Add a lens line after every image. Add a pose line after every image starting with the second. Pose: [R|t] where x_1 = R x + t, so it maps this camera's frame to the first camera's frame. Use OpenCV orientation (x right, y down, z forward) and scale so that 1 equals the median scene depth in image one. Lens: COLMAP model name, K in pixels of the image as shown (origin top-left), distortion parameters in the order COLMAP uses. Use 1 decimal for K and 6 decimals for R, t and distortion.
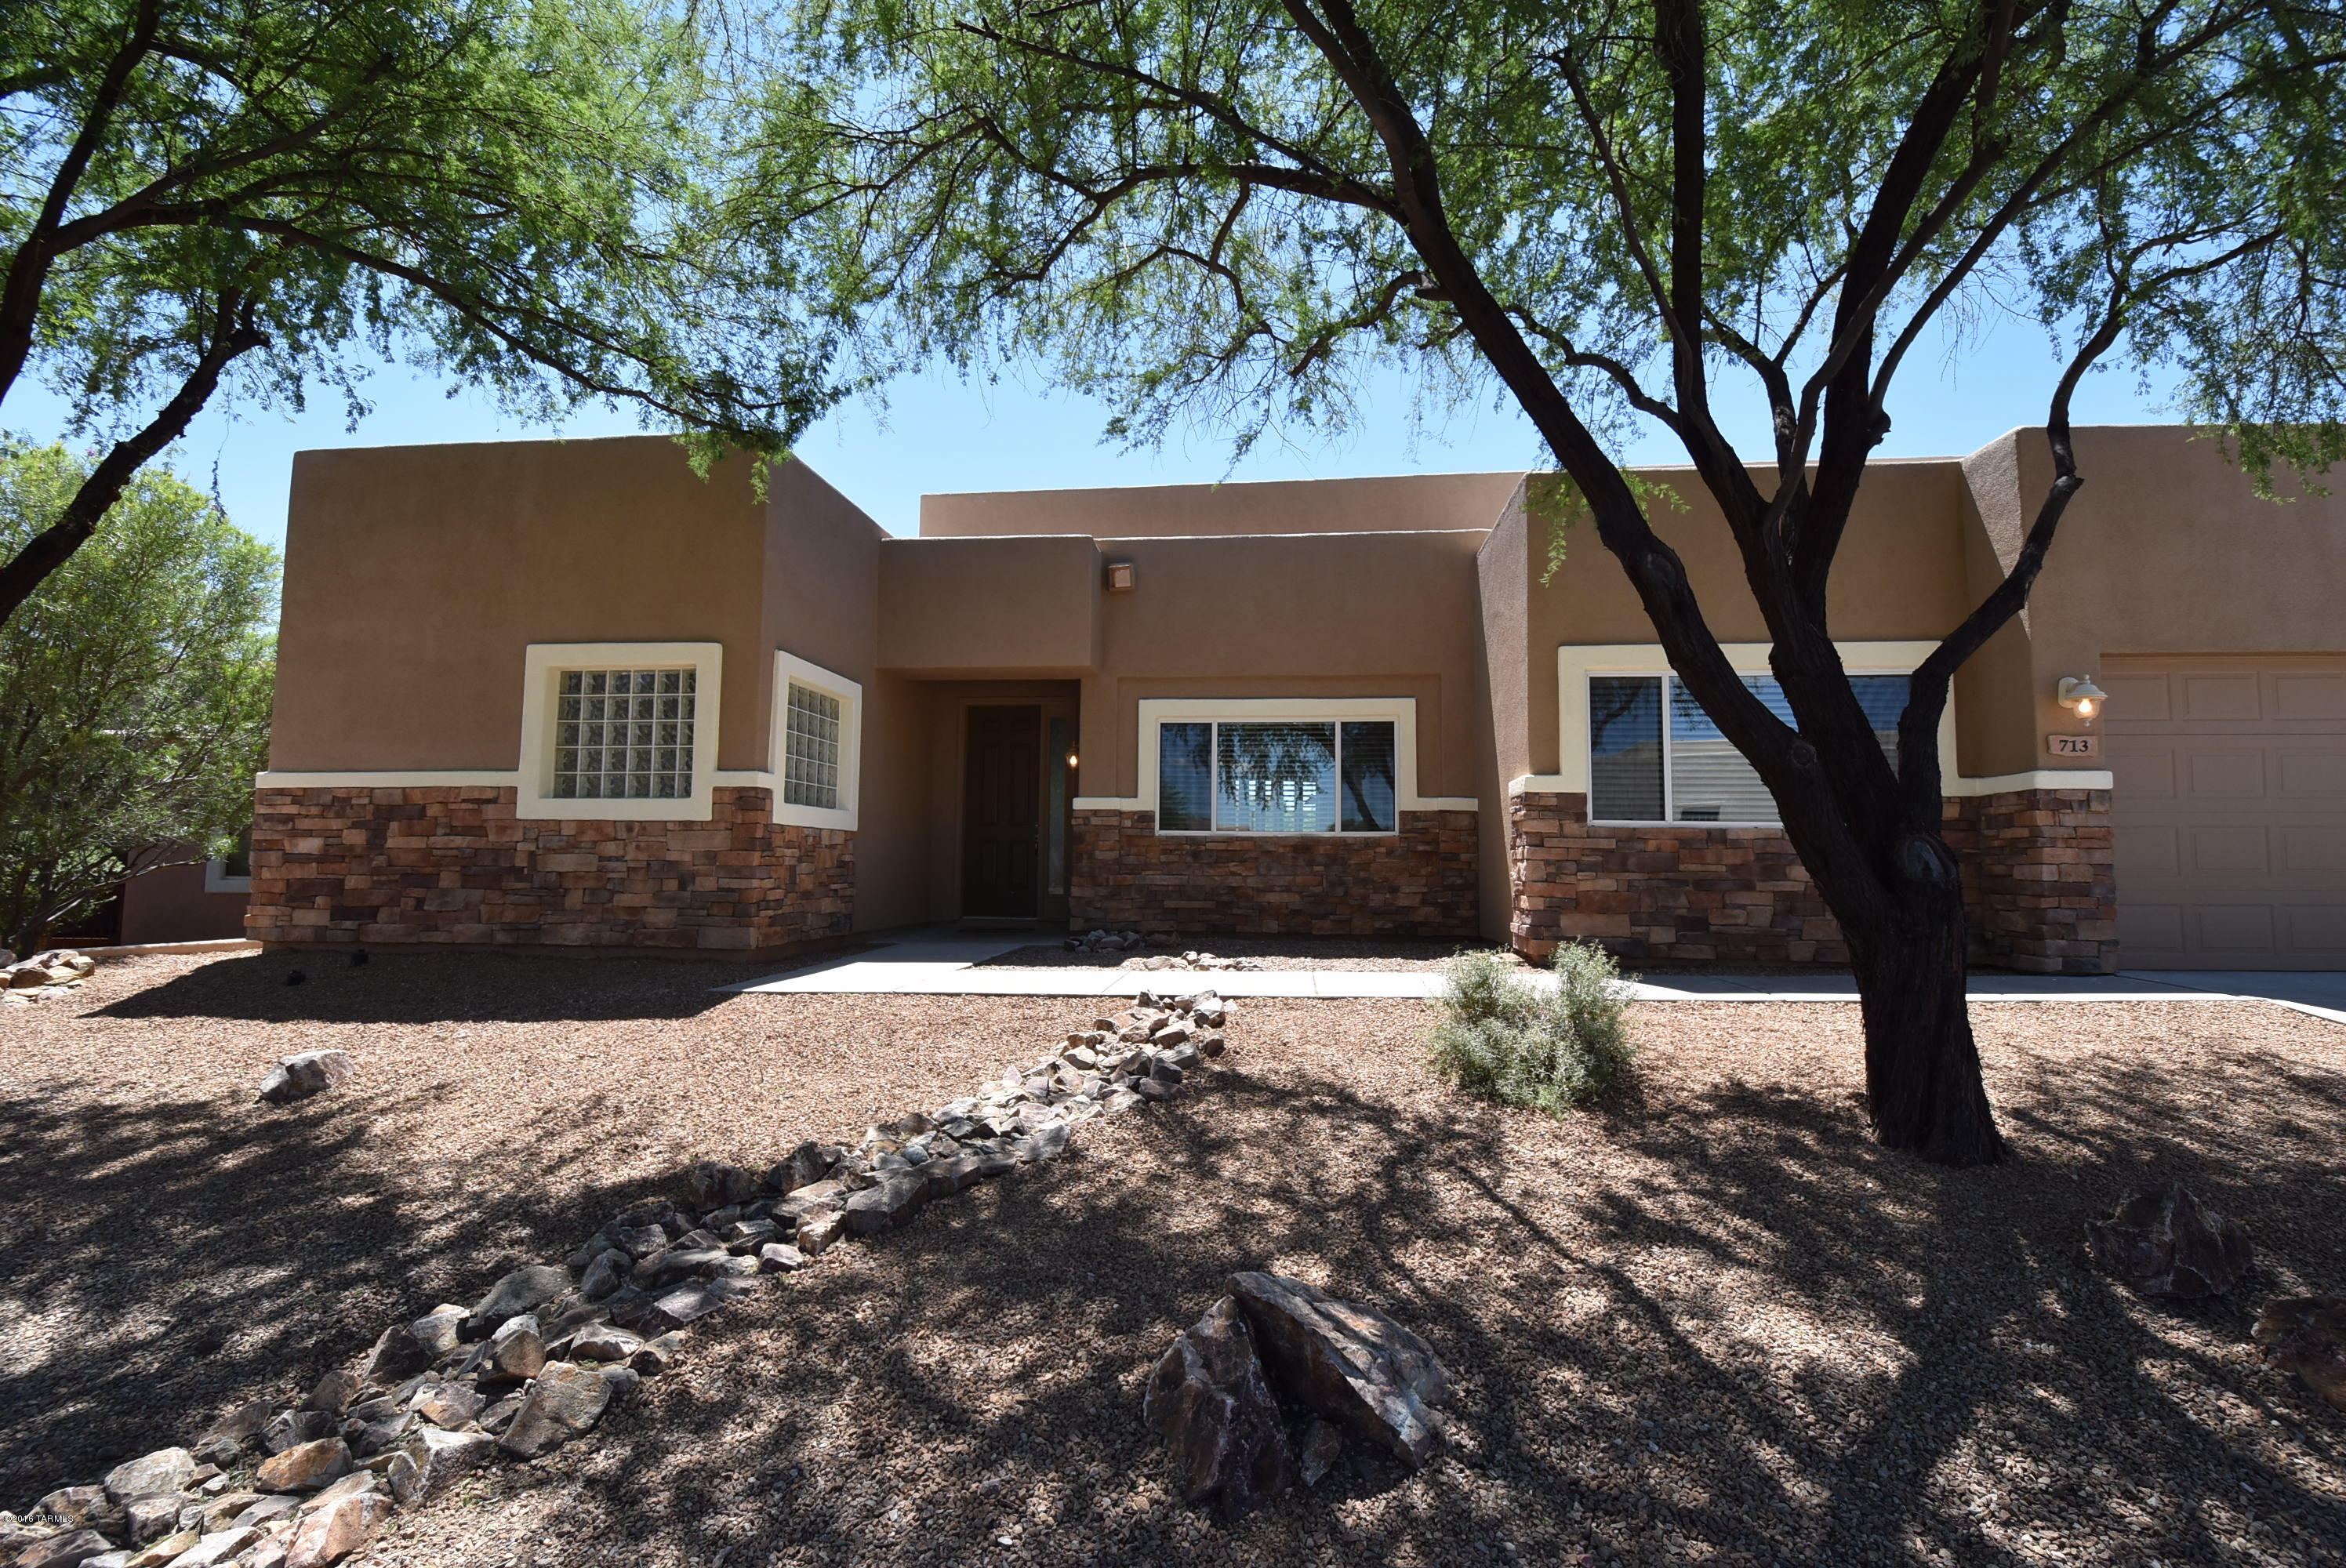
lens RADIAL K [[1027.5, 0, 1182.9], [0, 1027.5, 779.9], [0, 0, 1]] dist [0.012421, -0.019664]
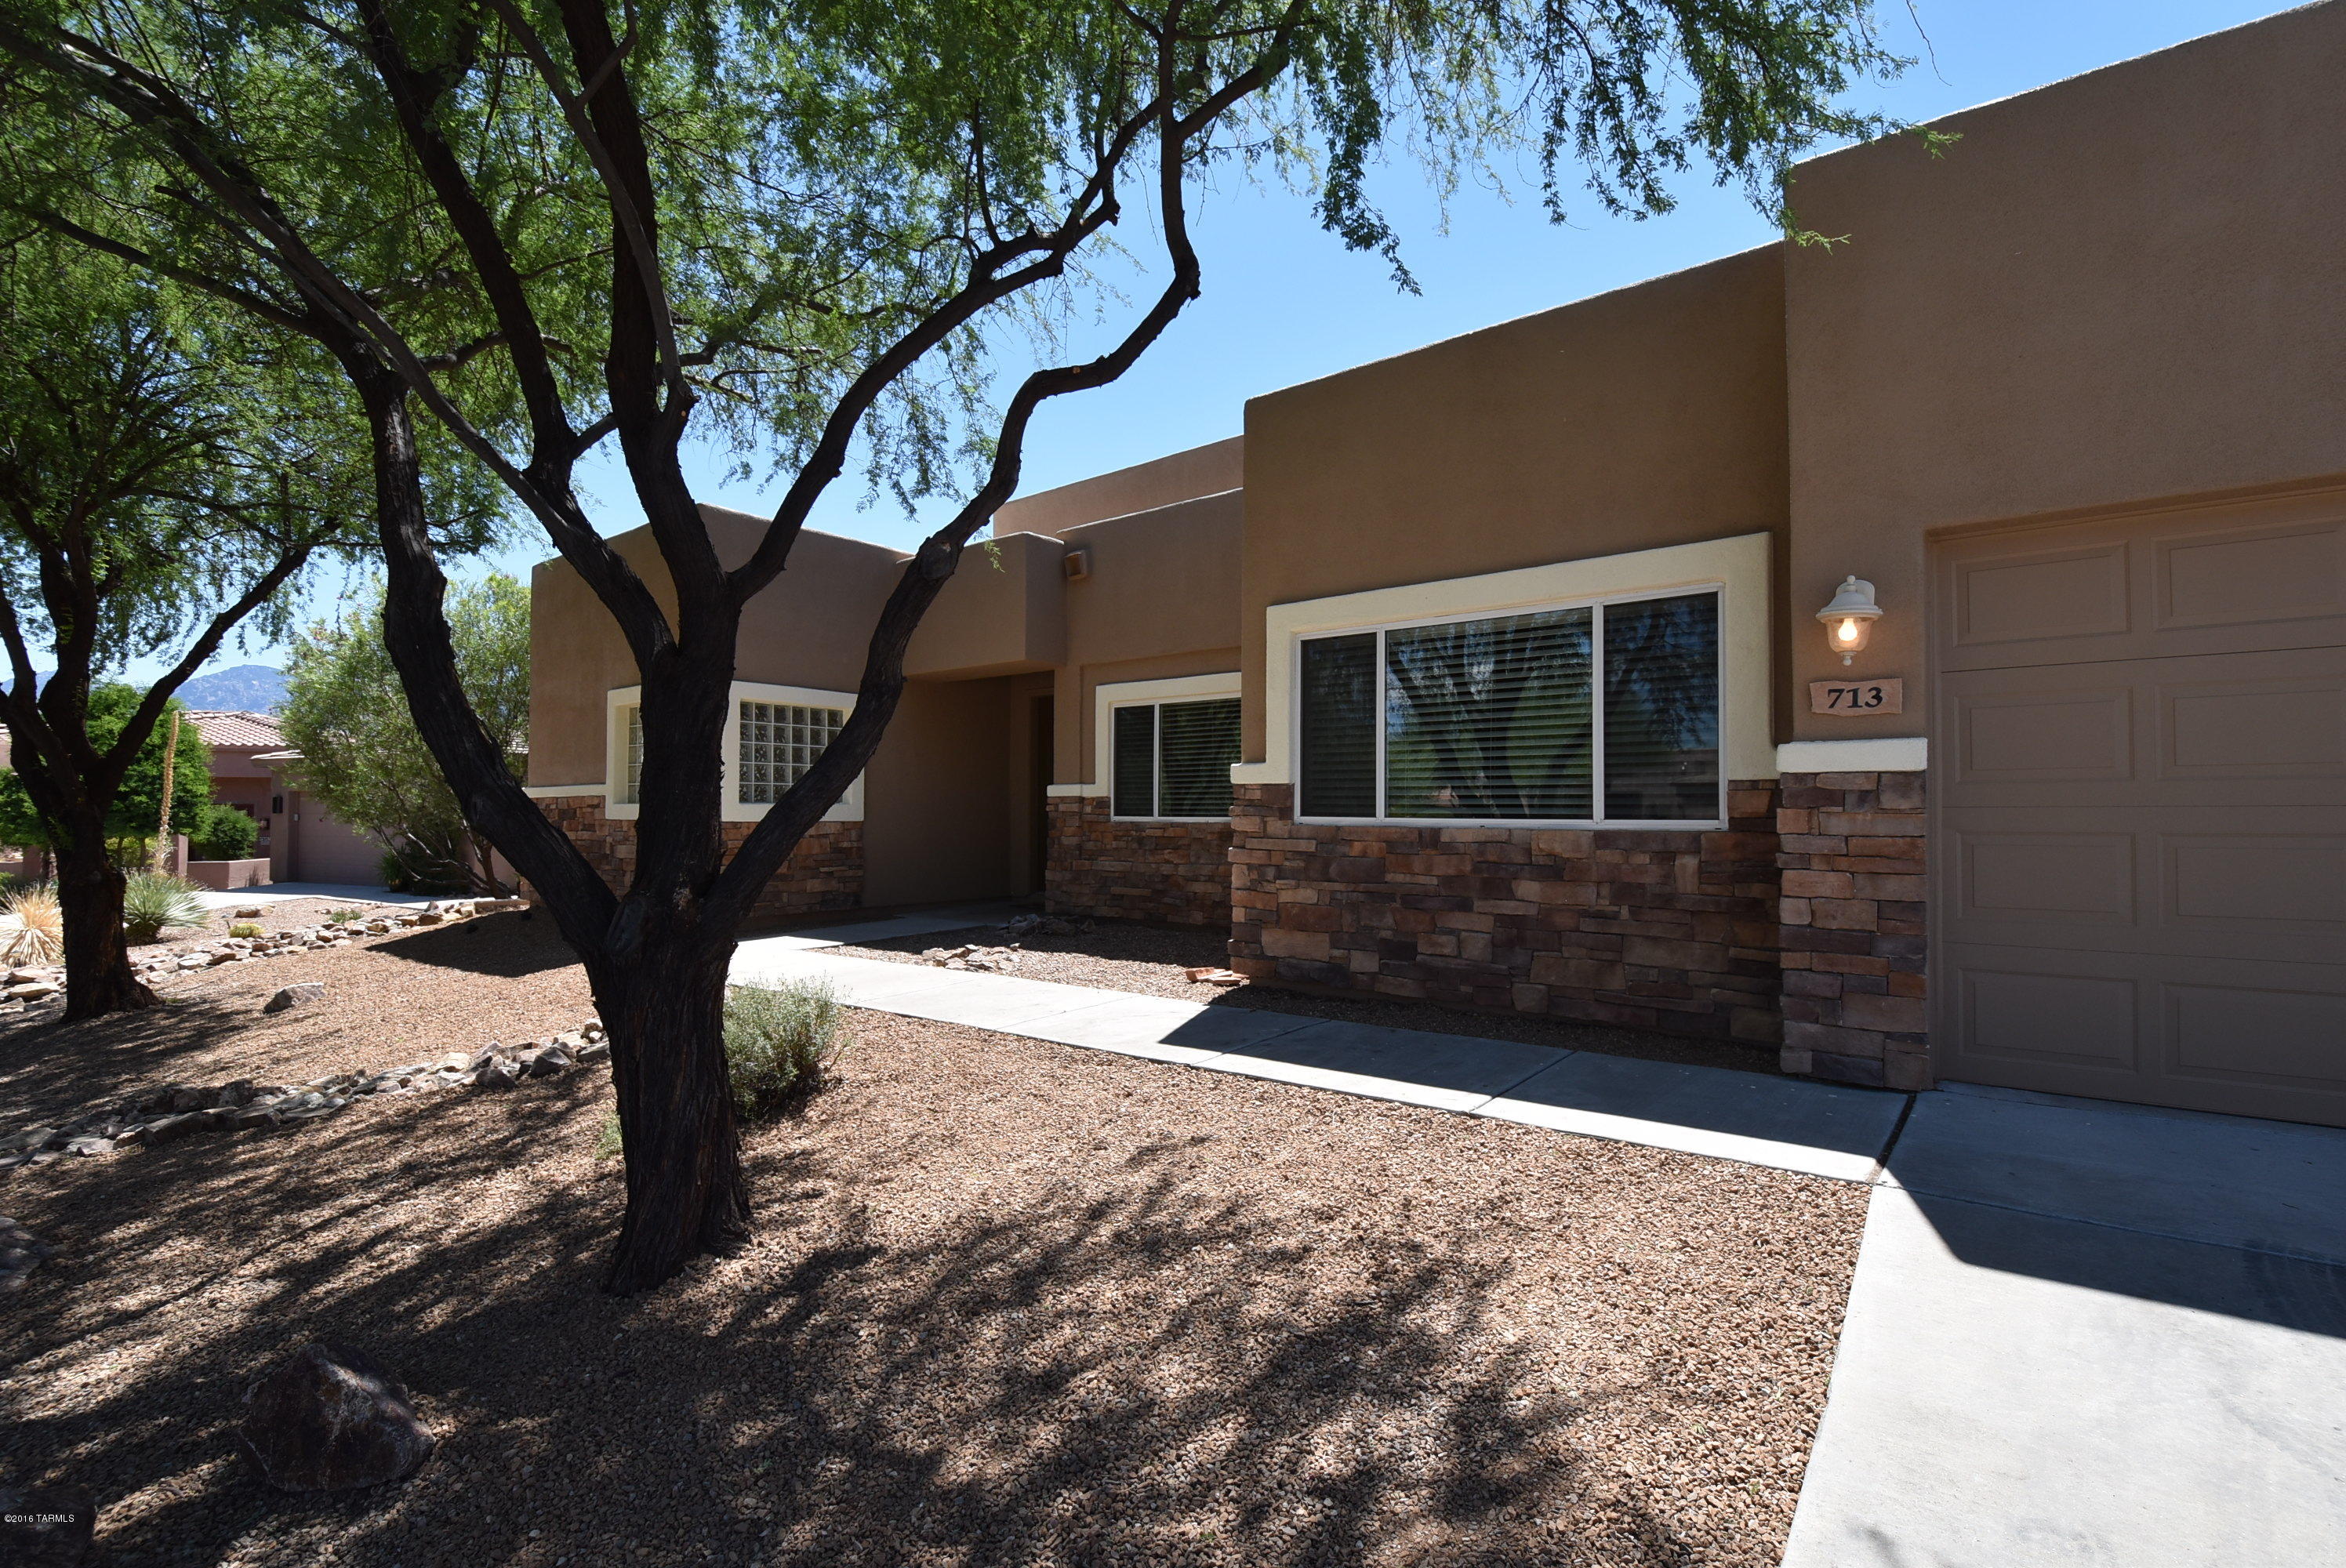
lens RADIAL K [[1027.5, 0, 1178.0], [0, 1027.5, 785.2], [0, 0, 1]] dist [0.012421, -0.019664]
pose [[0.842925, -0.021945, -0.537583, 0.740114], [0.051590, 0.997861, 0.040158, -0.023329], [0.535552, -0.061584, 0.842254, 0.252516]]
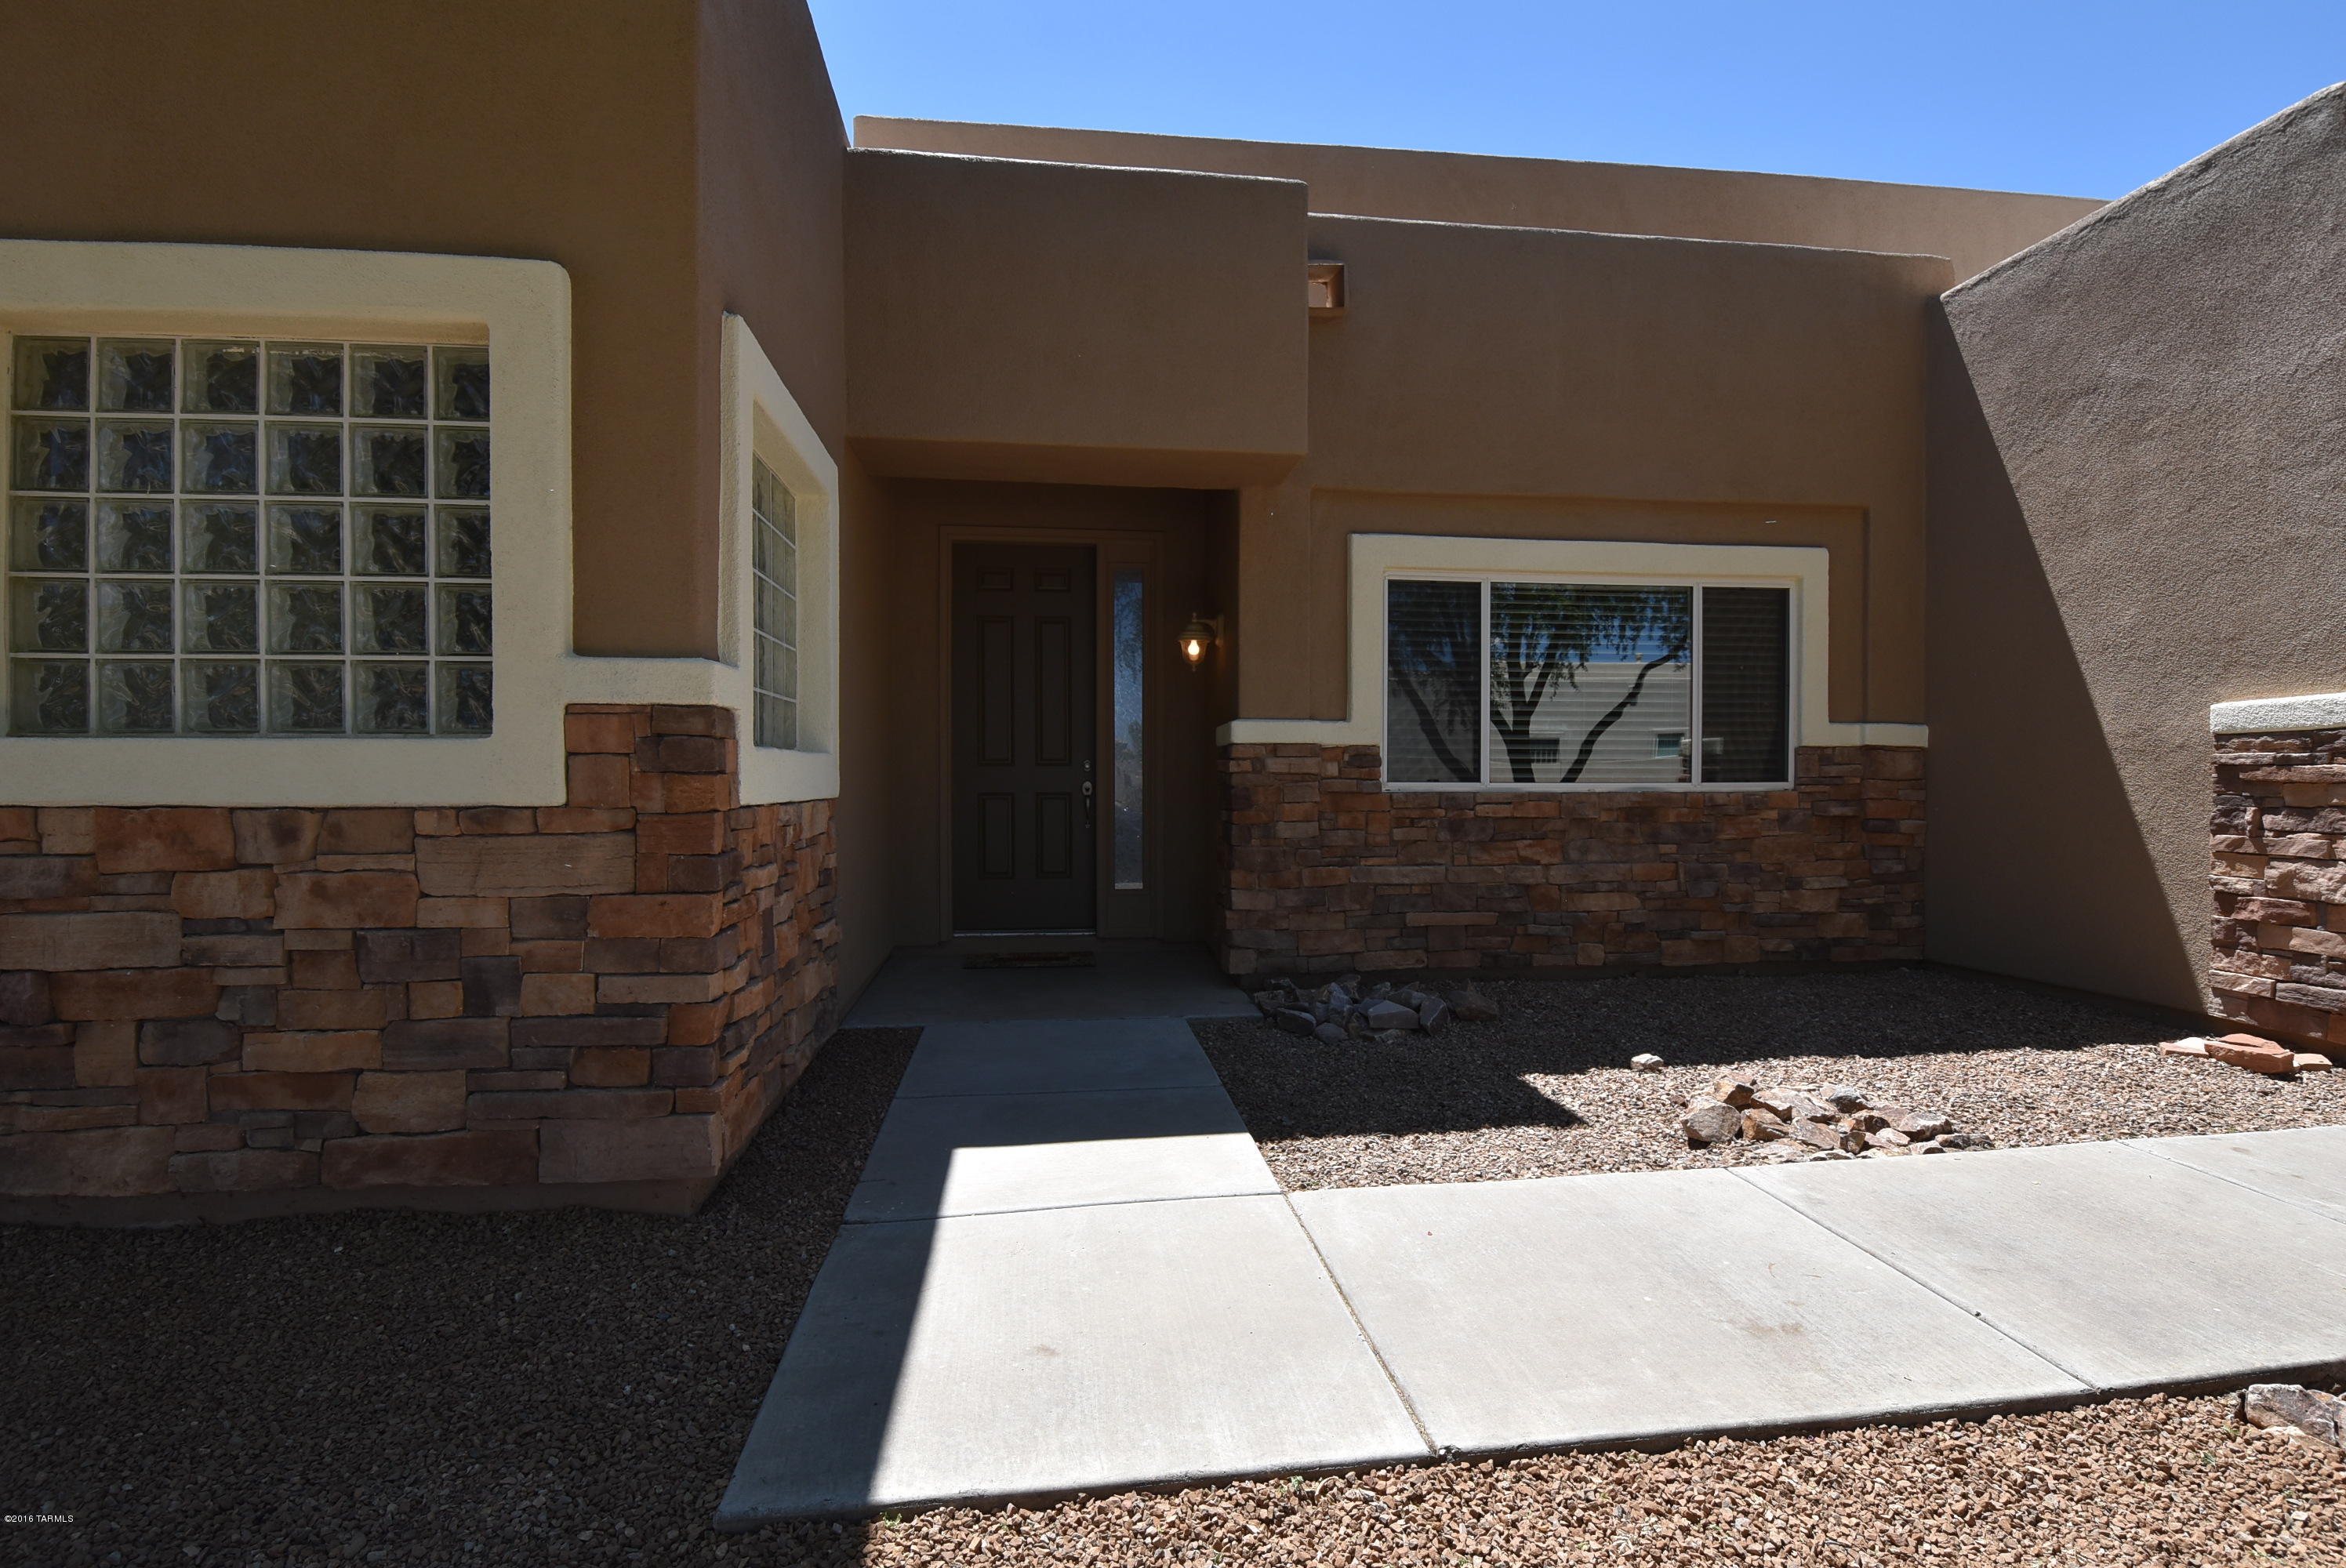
lens RADIAL K [[1110.4, 0, 1167.2], [0, 1110.4, 787.8], [0, 0, 1]] dist [0.000855, -0.006096]
pose [[0.977964, -0.009875, 0.208538, -0.335130], [-0.009908, 0.995560, 0.093609, -0.001444], [-0.208536, -0.093613, 0.973524, 0.597523]]
